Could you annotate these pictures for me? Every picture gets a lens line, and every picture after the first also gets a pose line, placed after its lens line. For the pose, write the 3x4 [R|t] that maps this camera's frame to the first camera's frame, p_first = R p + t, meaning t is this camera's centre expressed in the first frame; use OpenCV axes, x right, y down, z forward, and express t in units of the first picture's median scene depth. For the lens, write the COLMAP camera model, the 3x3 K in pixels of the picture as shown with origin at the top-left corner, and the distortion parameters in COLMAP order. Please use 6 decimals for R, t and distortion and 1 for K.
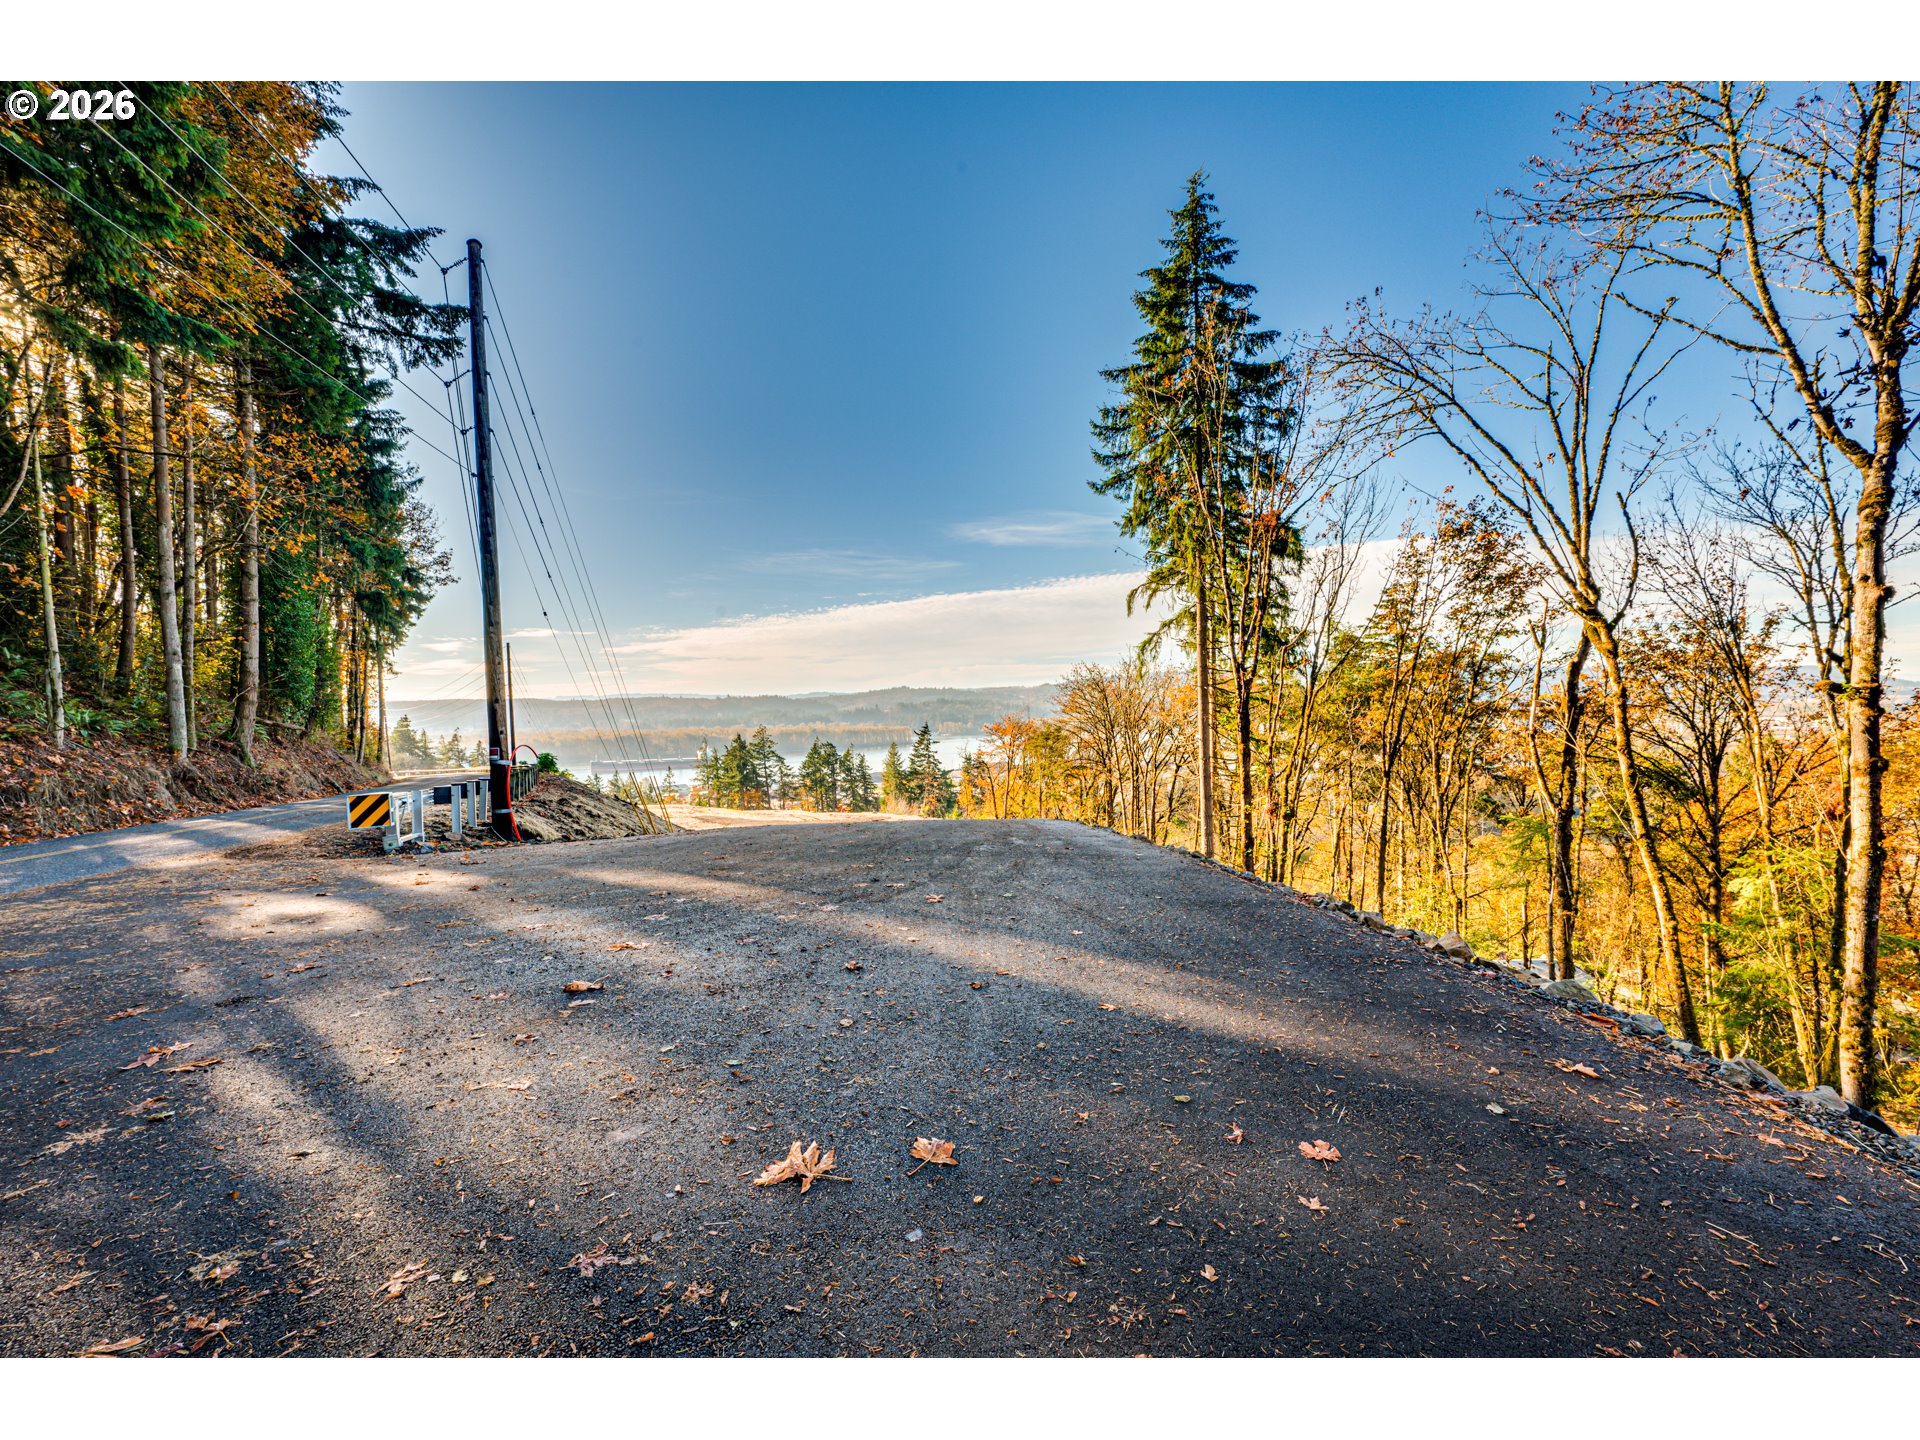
lens RADIAL K [[752.1, 0, 969.9], [0, 752.1, 739.6], [0, 0, 1]] dist [-0.002206, -0.000128]
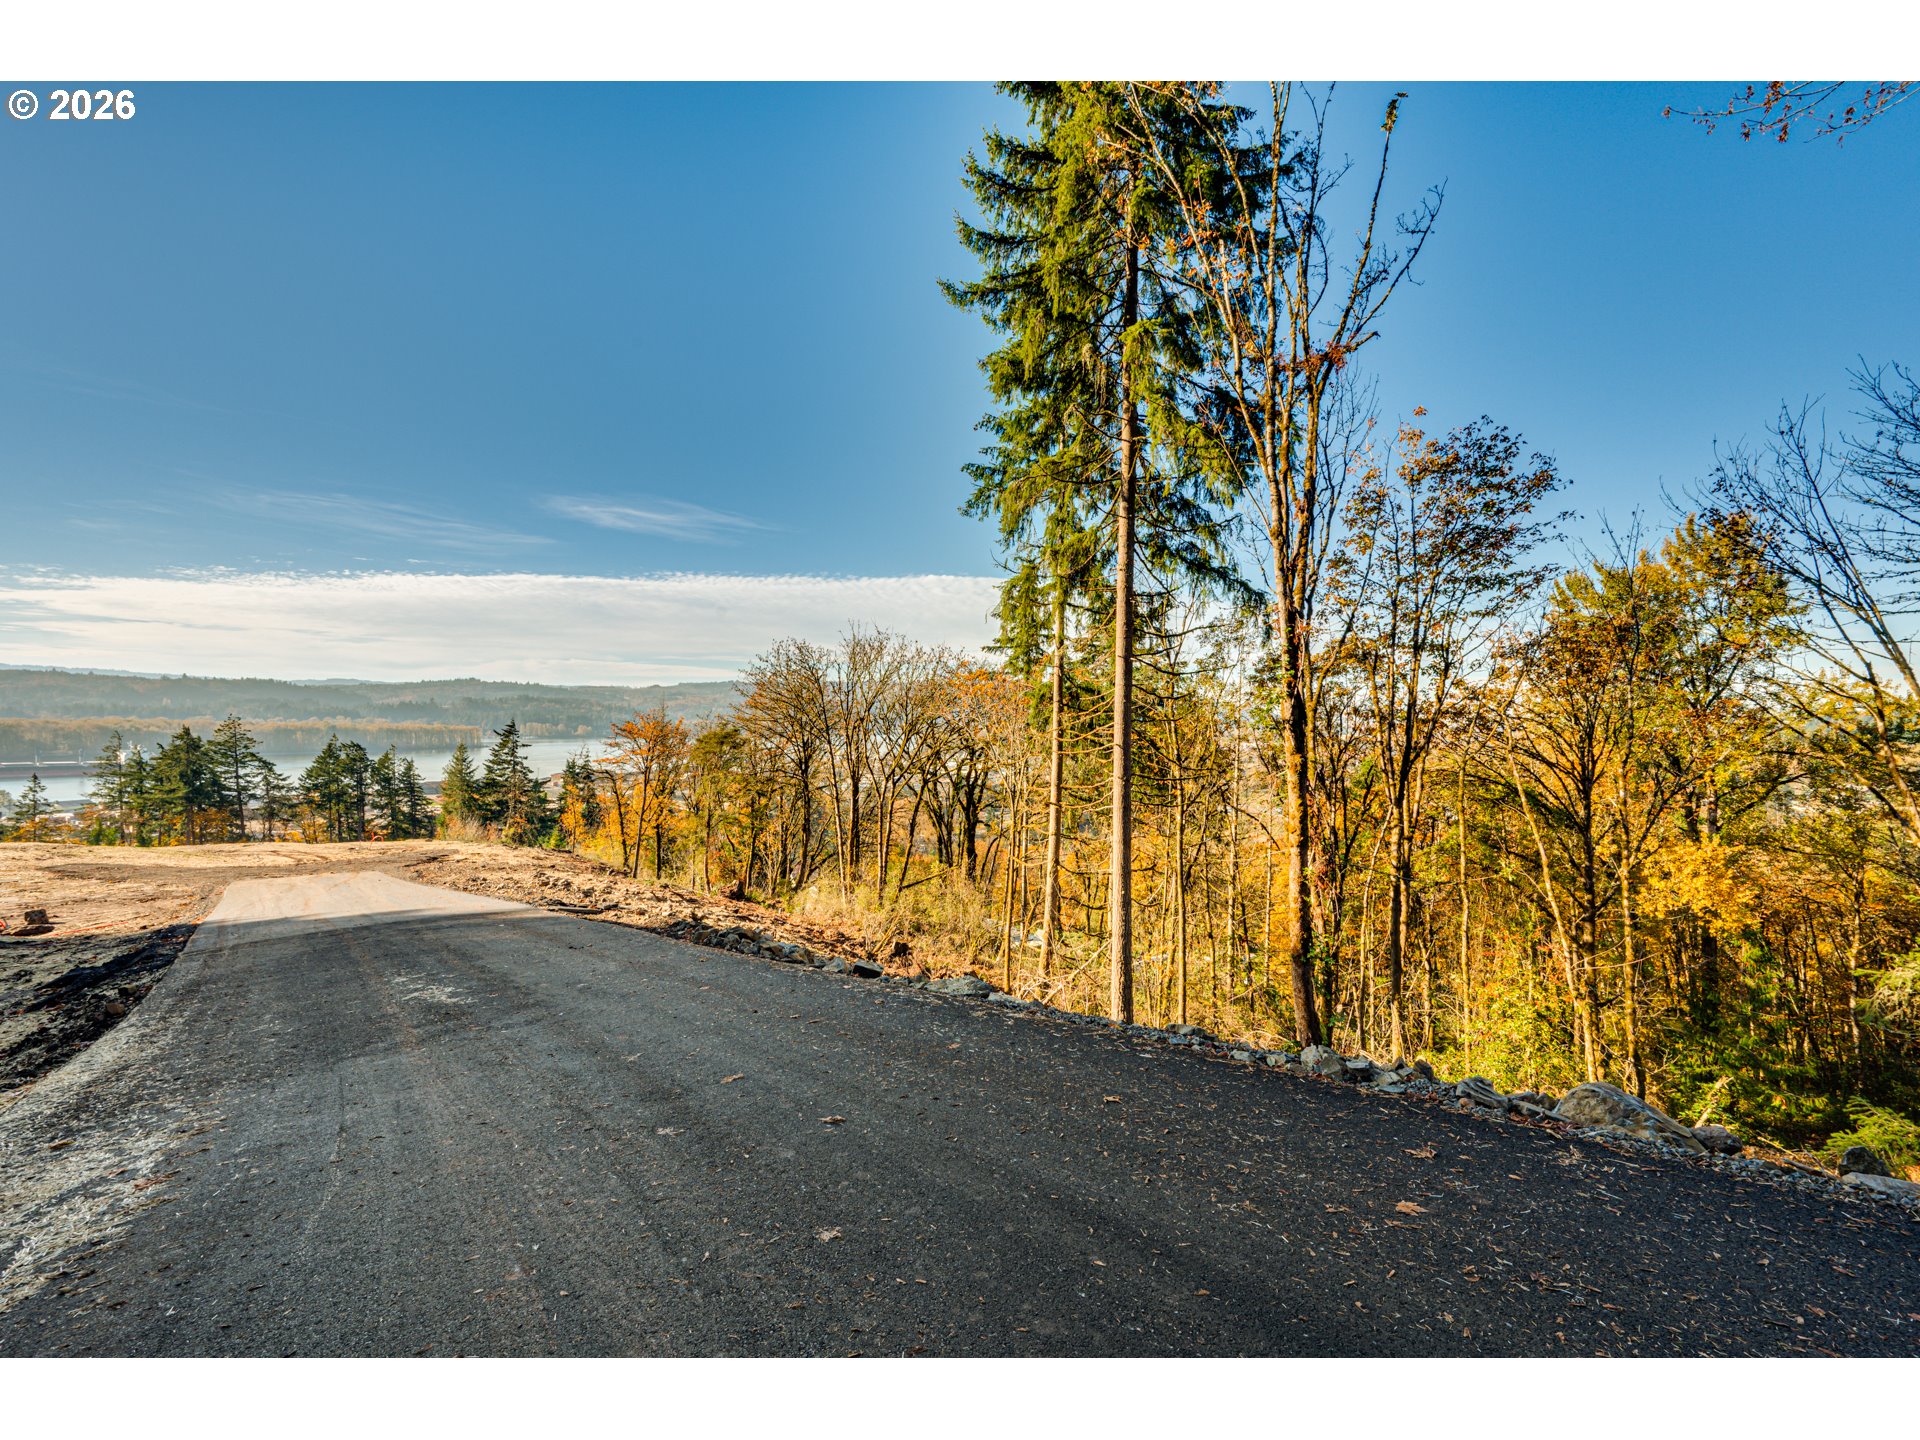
lens RADIAL K [[752.1, 0, 969.9], [0, 752.1, 739.6], [0, 0, 1]] dist [-0.002206, -0.000128]
pose [[0.877526, 0.025919, 0.478829, -0.010577], [-0.020372, 0.999652, -0.016777, 0.000760], [-0.479097, 0.004968, 0.877748, 0.065366]]
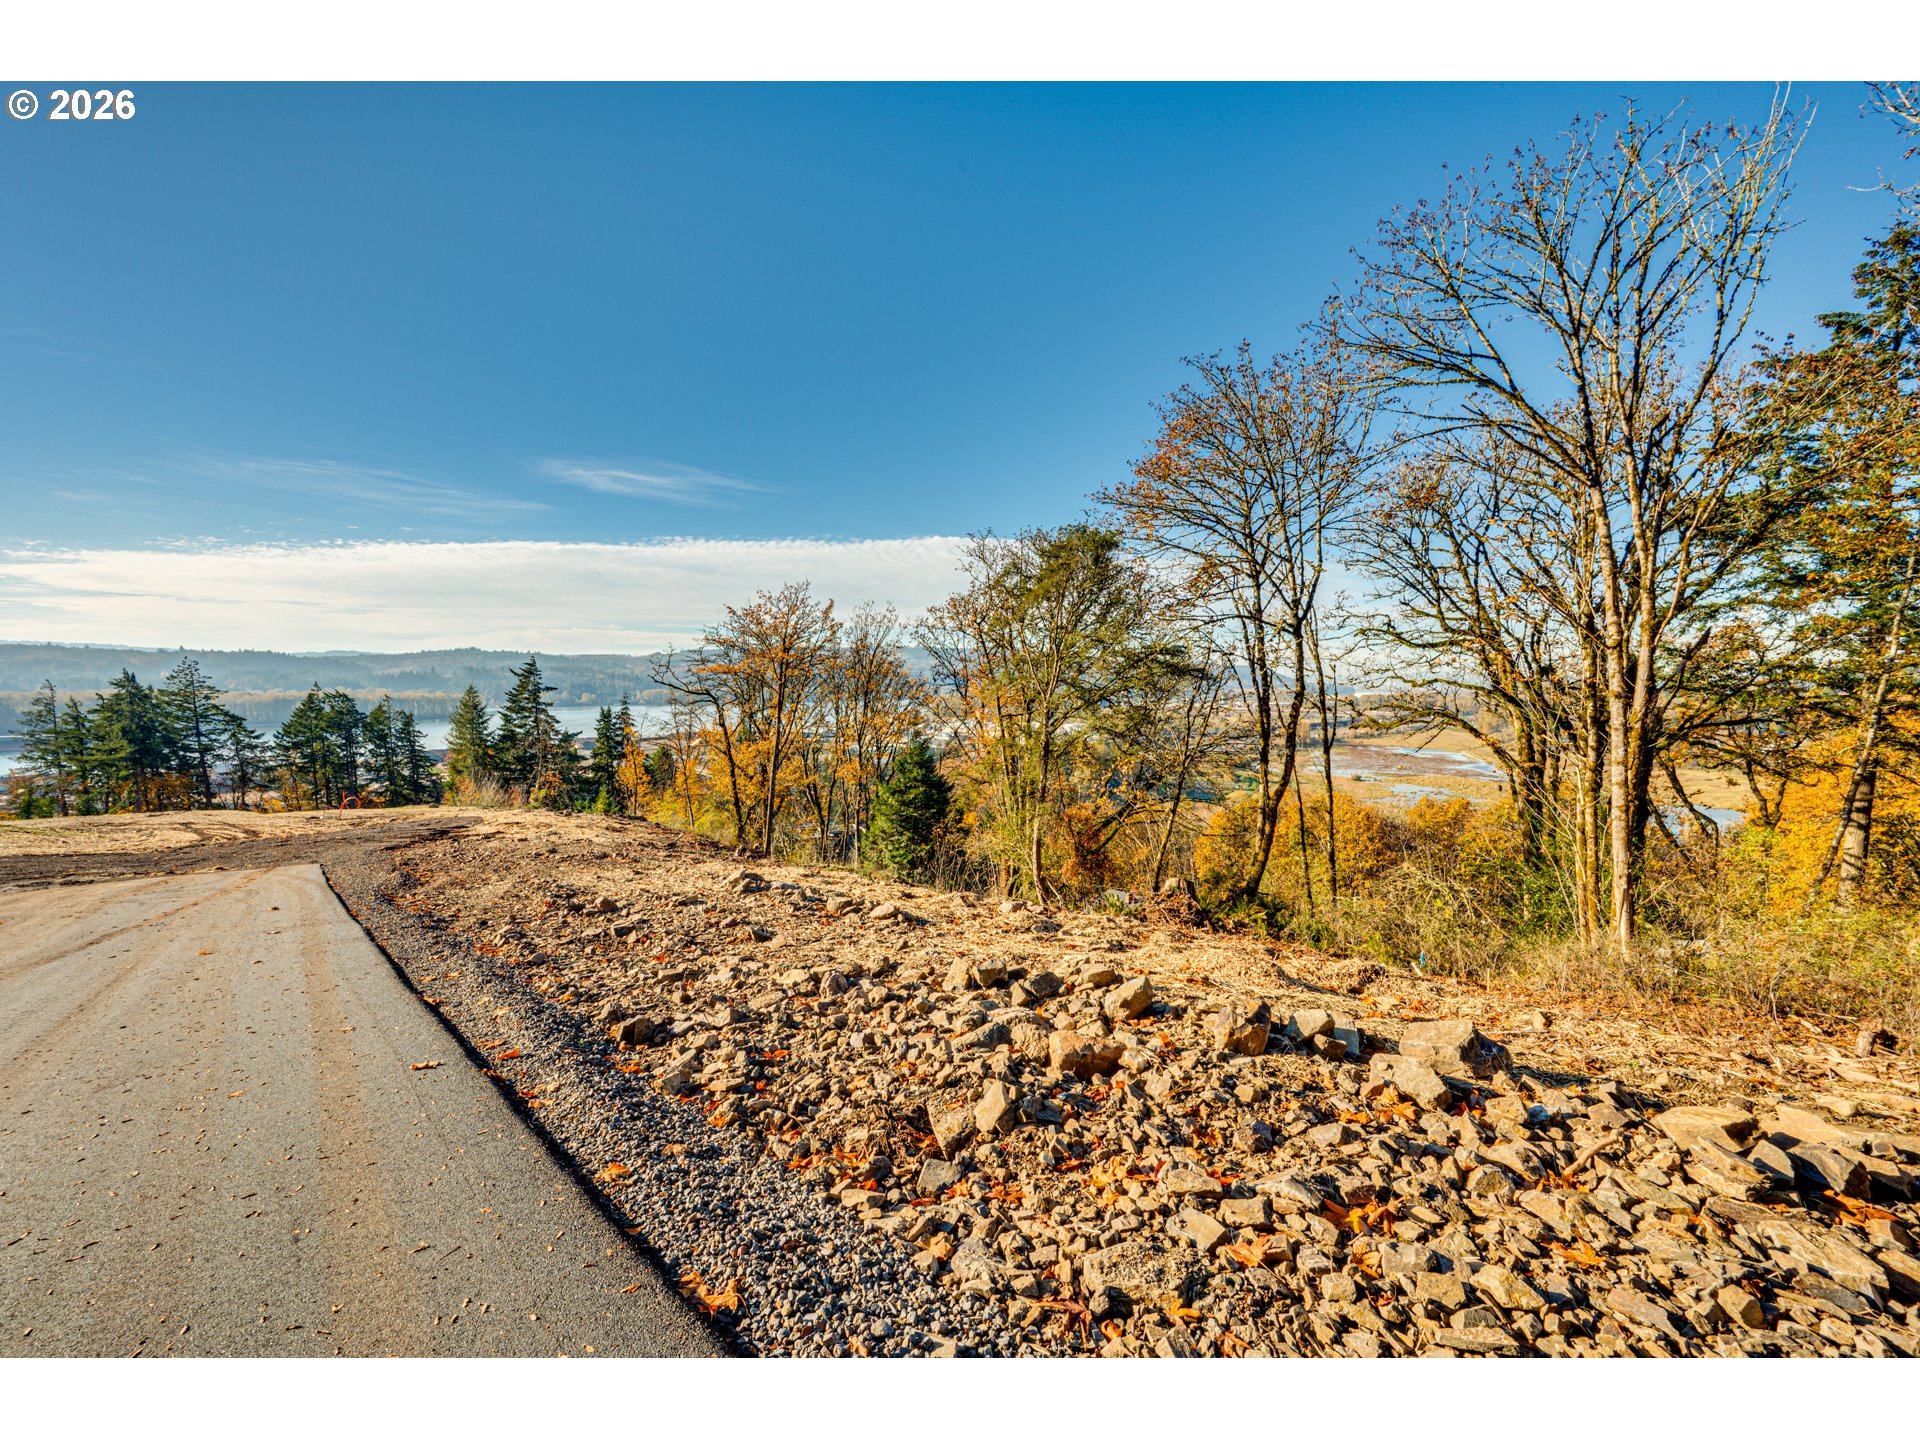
lens RADIAL K [[740.2, 0, 967.0], [0, 740.2, 749.8], [0, 0, 1]] dist [0.001168, -0.000480]
pose [[0.877276, -0.010028, 0.479882, -0.028121], [-0.010850, 0.999112, 0.040715, 0.019308], [-0.479864, -0.040925, 0.876388, 0.216945]]
